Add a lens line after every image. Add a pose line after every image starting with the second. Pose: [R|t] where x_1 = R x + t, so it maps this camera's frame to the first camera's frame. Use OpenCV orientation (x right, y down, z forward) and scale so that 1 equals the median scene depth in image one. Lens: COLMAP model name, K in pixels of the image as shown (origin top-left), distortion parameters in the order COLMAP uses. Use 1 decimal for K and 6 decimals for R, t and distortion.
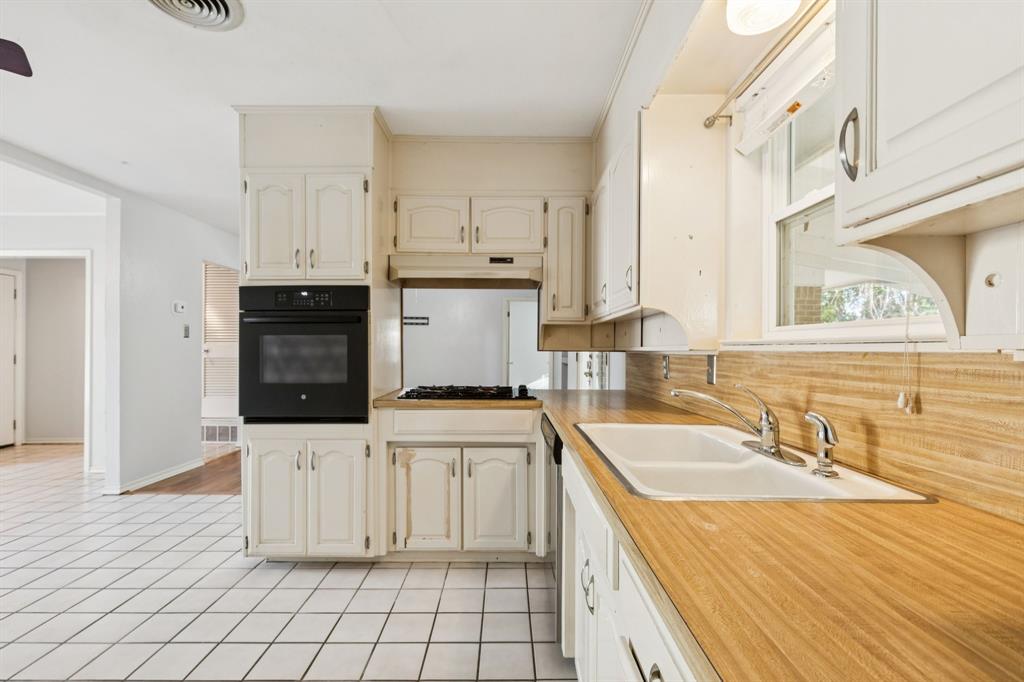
lens RADIAL K [[452.0, 0, 506.2], [0, 452.0, 350.7], [0, 0, 1]] dist [-0.001011, -0.000421]
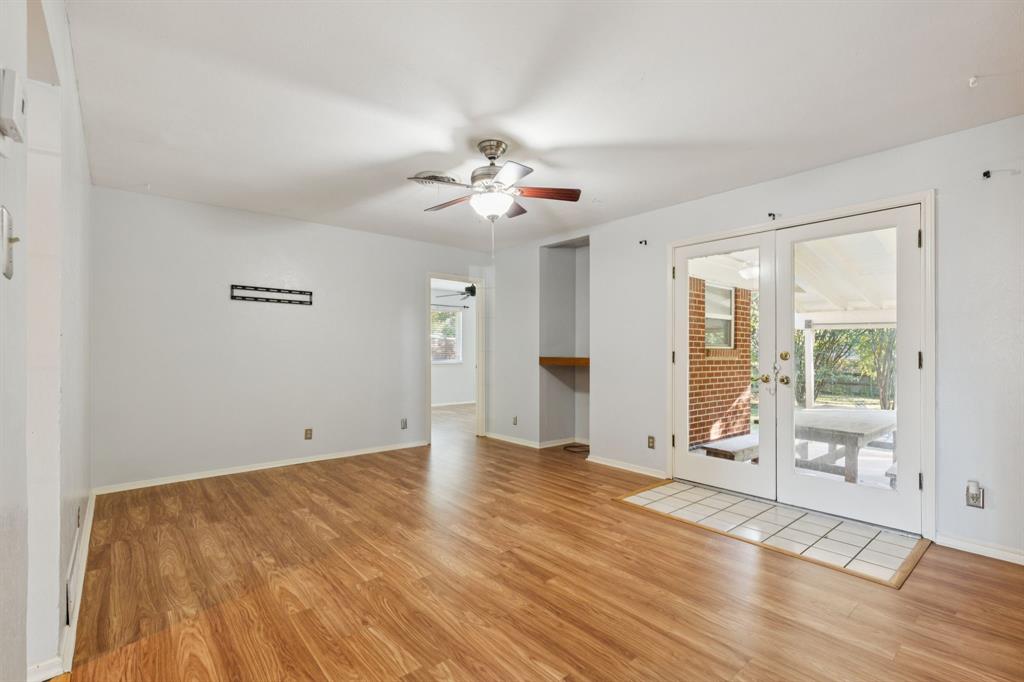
lens RADIAL K [[462.6, 0, 509.7], [0, 462.6, 347.5], [0, 0, 1]] dist [0.010579, -0.001006]
pose [[0.761038, 0.003188, 0.648699, -1.212873], [-0.000504, 0.999991, -0.004323, -0.000116], [-0.648707, 0.002963, 0.761032, 1.278767]]
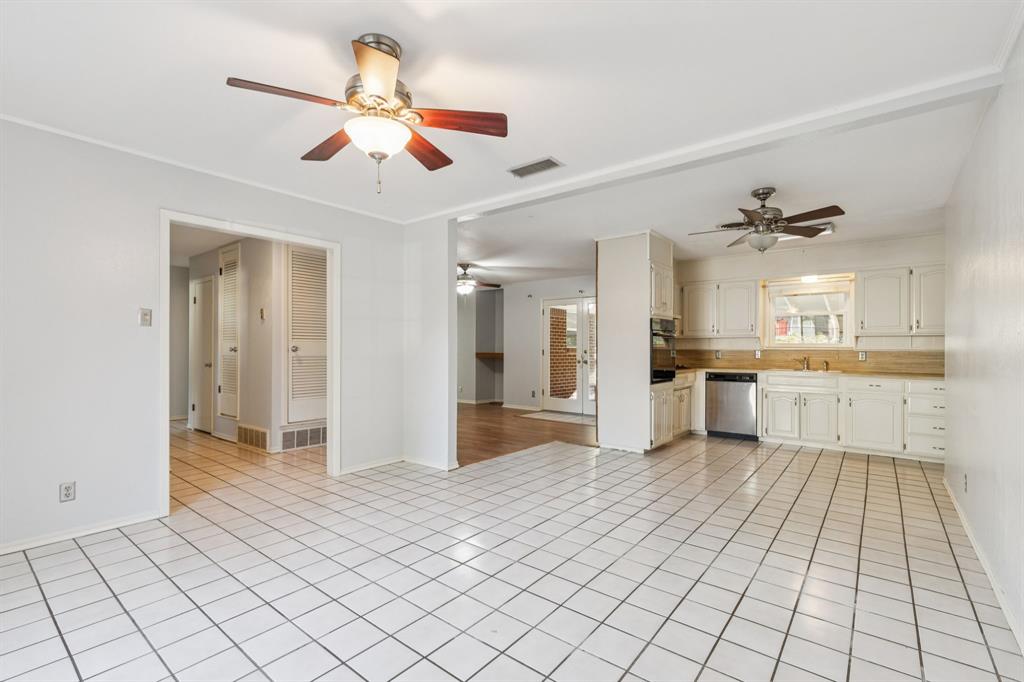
lens RADIAL K [[462.6, 0, 509.7], [0, 462.6, 347.5], [0, 0, 1]] dist [0.010579, -0.001006]
pose [[0.626355, 0.004215, 0.779527, -2.563467], [-0.003121, 0.999991, -0.002899, 0.001698], [-0.779532, -0.000617, 0.626362, 0.173636]]
